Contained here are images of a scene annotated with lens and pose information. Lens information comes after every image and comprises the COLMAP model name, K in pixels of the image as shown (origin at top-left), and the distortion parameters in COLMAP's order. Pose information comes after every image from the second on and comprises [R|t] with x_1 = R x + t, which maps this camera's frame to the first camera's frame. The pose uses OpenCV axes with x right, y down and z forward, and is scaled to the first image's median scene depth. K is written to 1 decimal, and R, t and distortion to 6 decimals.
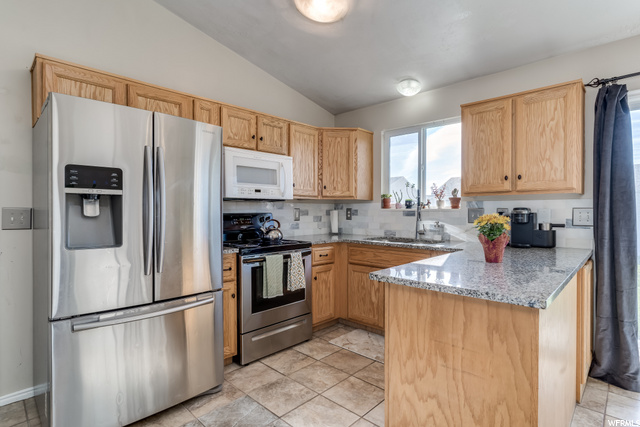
lens RADIAL K [[324.4, 0, 317.9], [0, 324.4, 214.7], [0, 0, 1]] dist [-0.008639, 0.004667]
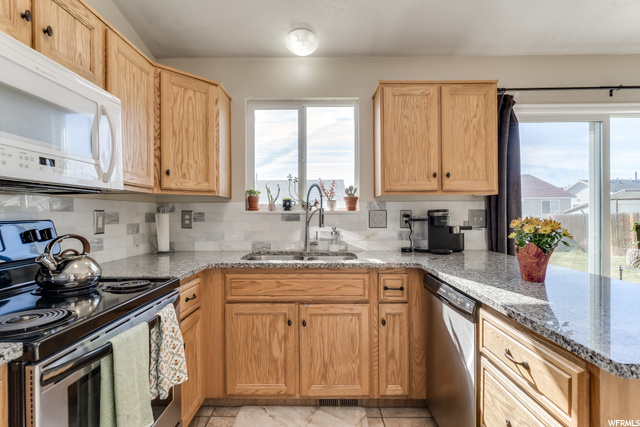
lens RADIAL K [[324.4, 0, 318.1], [0, 324.4, 214.9], [0, 0, 1]] dist [-0.008639, 0.004667]
pose [[0.726702, -0.007104, 0.686916, -0.241594], [0.013652, 0.999898, -0.004102, -0.007445], [-0.686817, 0.012358, 0.726726, 0.580136]]
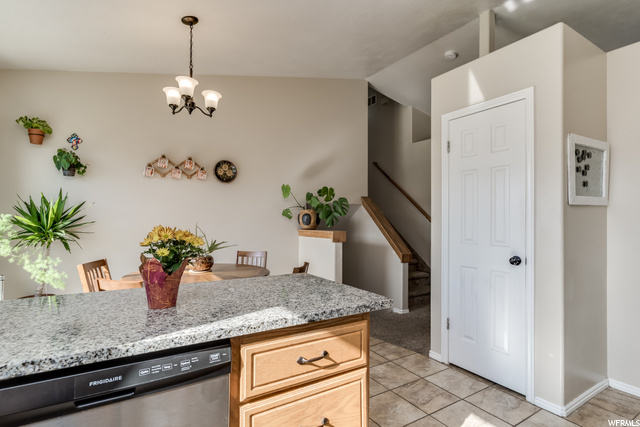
lens RADIAL K [[324.4, 0, 316.6], [0, 324.4, 215.0], [0, 0, 1]] dist [-0.008639, 0.004667]
pose [[-0.967879, -0.002125, 0.251408, 0.085659], [-0.002534, 0.999996, -0.001304, -0.016350], [-0.251405, -0.001899, -0.967880, 1.100660]]
